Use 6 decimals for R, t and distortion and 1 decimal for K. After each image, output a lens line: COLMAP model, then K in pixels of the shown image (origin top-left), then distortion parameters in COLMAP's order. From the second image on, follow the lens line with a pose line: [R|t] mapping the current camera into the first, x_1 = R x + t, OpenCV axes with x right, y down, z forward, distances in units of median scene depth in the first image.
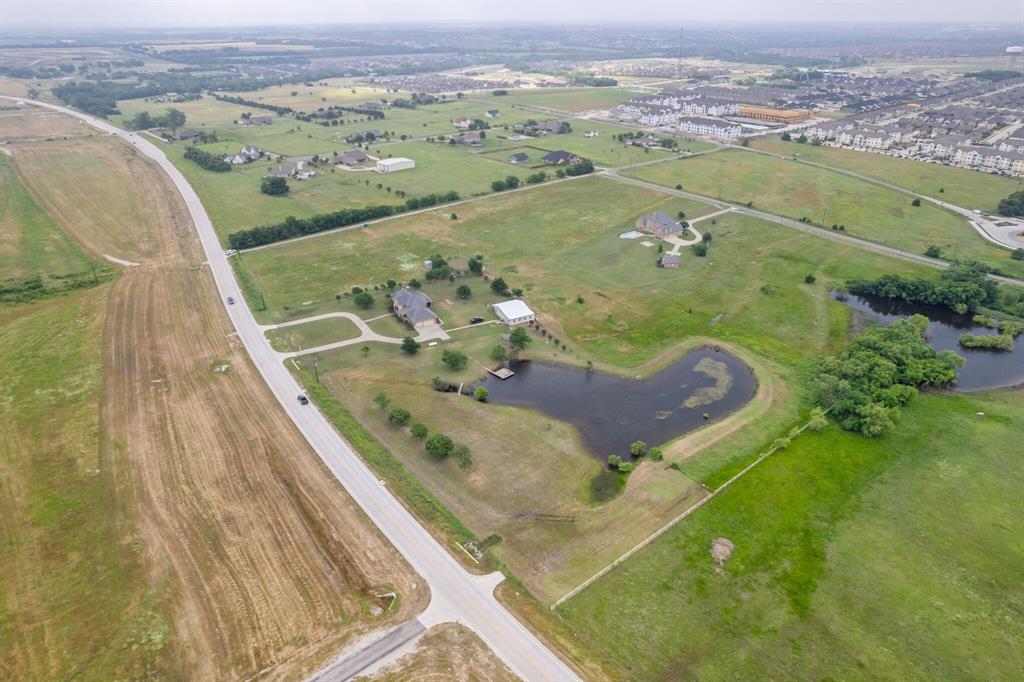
lens RADIAL K [[655.3, 0, 517.4], [0, 655.3, 338.7], [0, 0, 1]] dist [-0.065400, 0.046487]
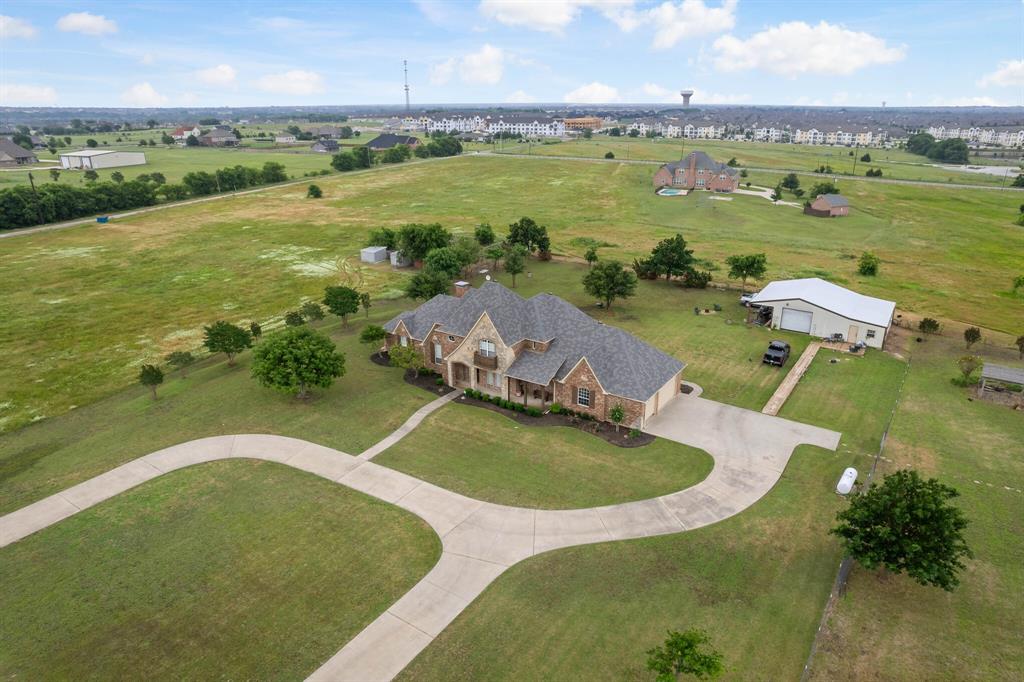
lens RADIAL K [[655.3, 0, 520.3], [0, 655.3, 340.5], [0, 0, 1]] dist [-0.065400, 0.046487]
pose [[0.883126, -0.157973, 0.441739, -0.265415], [0.207688, 0.975953, -0.066193, -0.036869], [-0.420660, 0.150201, 0.894698, 0.780533]]
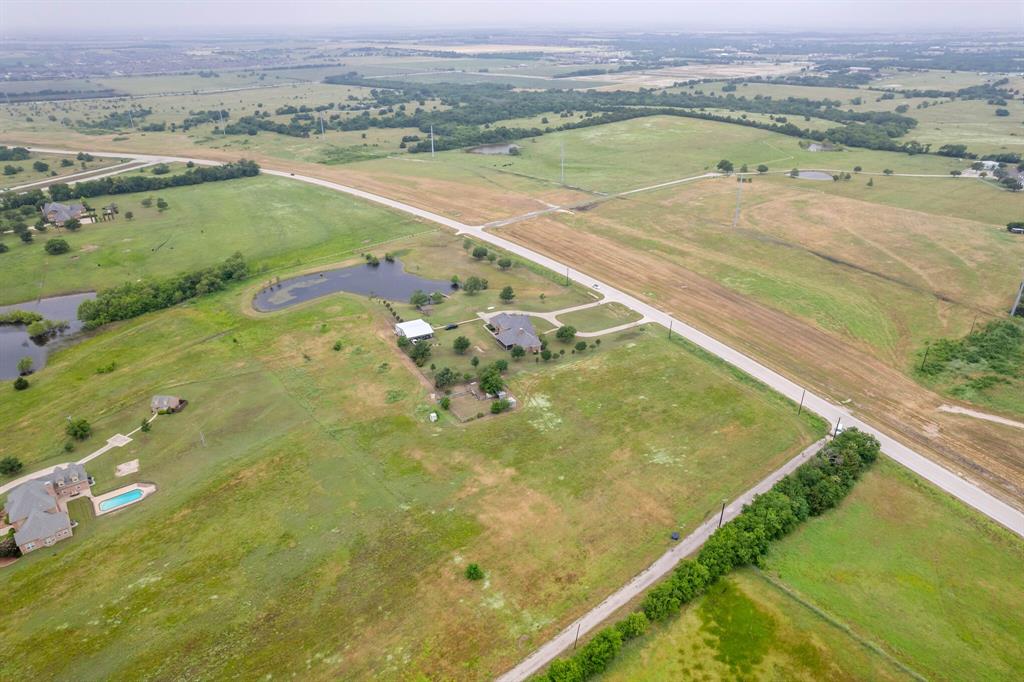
lens RADIAL K [[655.3, 0, 515.8], [0, 655.3, 342.2], [0, 0, 1]] dist [-0.065400, 0.046487]
pose [[-0.999608, -0.006858, 0.027134, -0.188008], [0.017830, 0.591269, 0.806277, -0.832025], [-0.021573, 0.806445, -0.590916, 1.589664]]
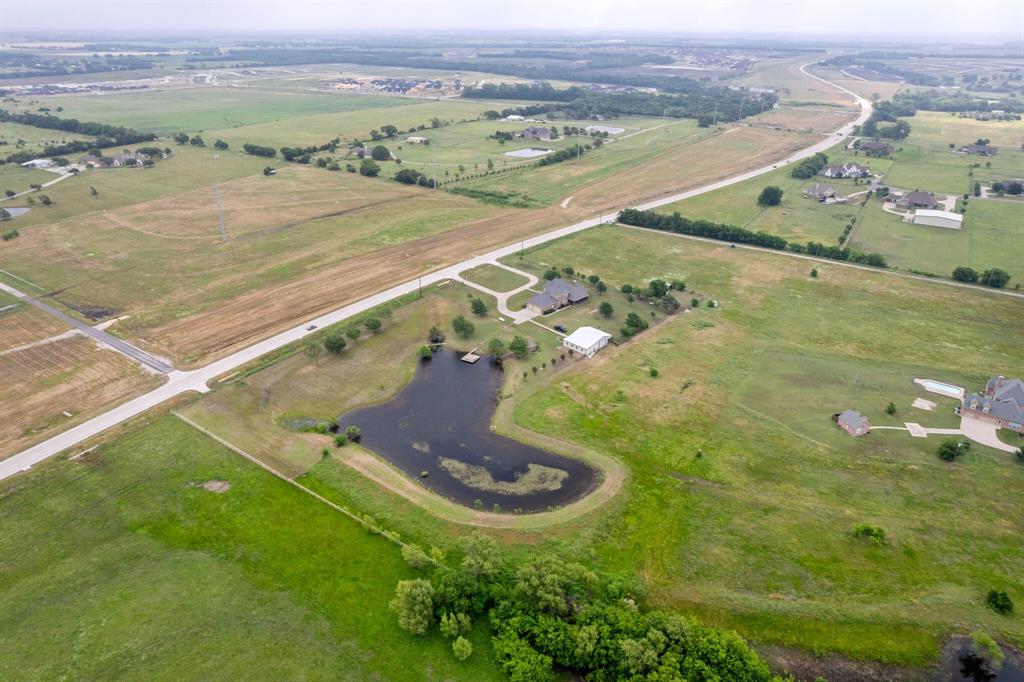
lens RADIAL K [[655.3, 0, 515.4], [0, 655.3, 337.0], [0, 0, 1]] dist [-0.065400, 0.046487]
pose [[0.271485, 0.424643, -0.863698, 0.764545], [-0.437219, 0.853874, 0.282382, -0.261108], [0.857401, 0.300963, 0.417475, 0.512601]]
